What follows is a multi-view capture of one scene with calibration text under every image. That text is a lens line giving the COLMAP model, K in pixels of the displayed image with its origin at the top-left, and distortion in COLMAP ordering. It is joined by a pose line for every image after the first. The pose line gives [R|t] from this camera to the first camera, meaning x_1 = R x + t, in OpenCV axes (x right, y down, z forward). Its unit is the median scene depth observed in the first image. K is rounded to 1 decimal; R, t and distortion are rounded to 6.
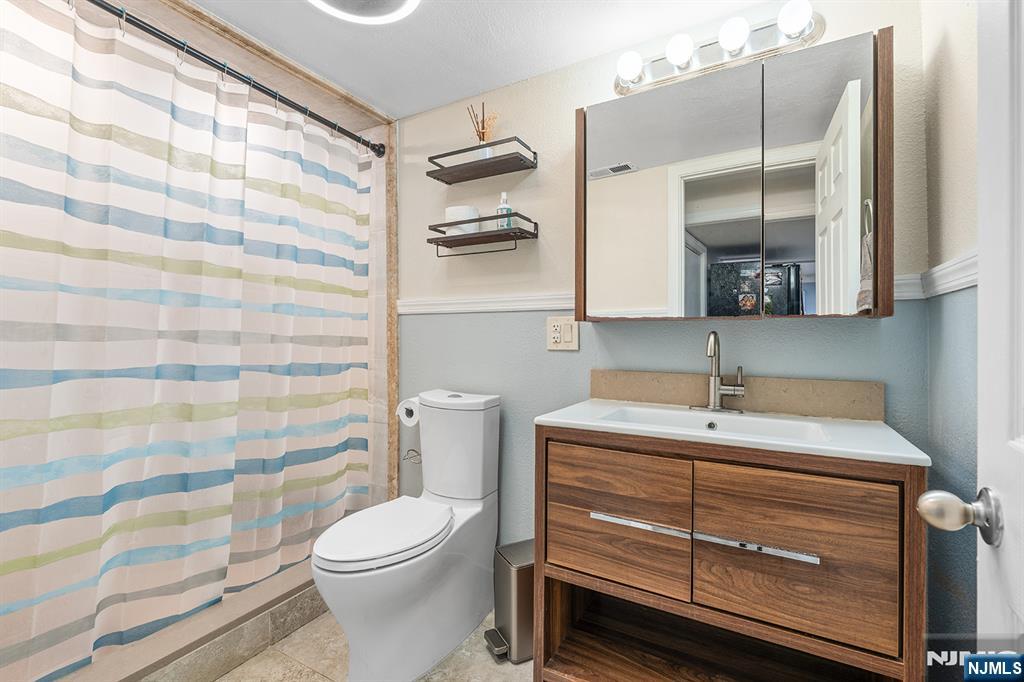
lens RADIAL K [[459.4, 0, 511.2], [0, 459.4, 339.8], [0, 0, 1]] dist [0.001271, 0.000015]
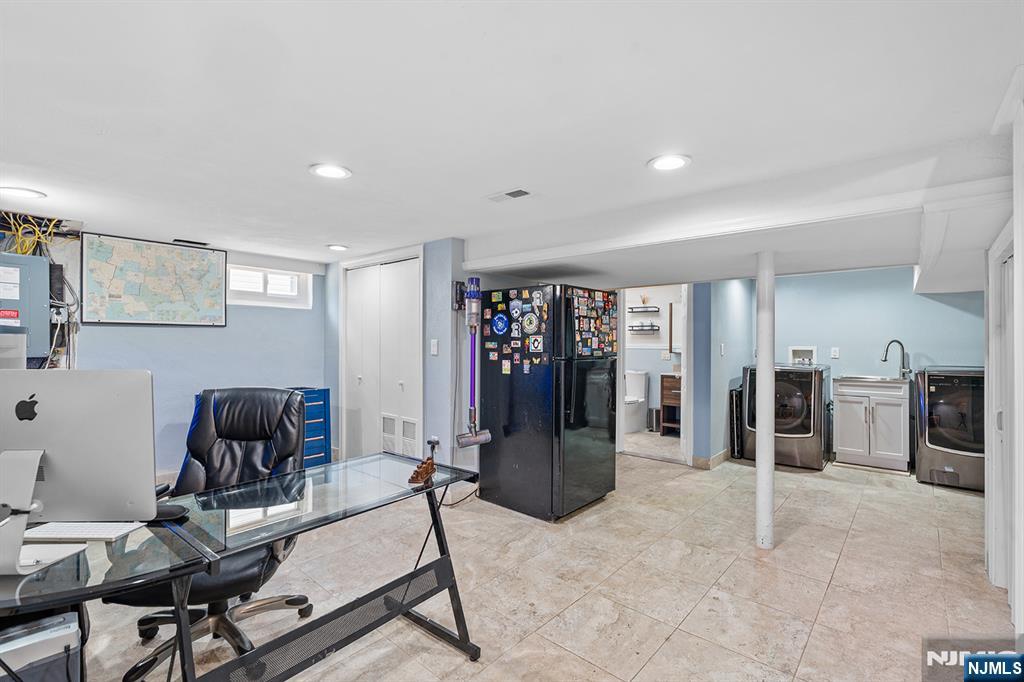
lens RADIAL K [[459.4, 0, 508.0], [0, 459.4, 342.0], [0, 0, 1]] dist [0.001271, 0.000015]
pose [[0.976818, 0.001672, -0.214066, -0.369745], [-0.001641, 0.999999, 0.000322, -0.130485], [0.214067, 0.000037, 0.976819, -3.155725]]
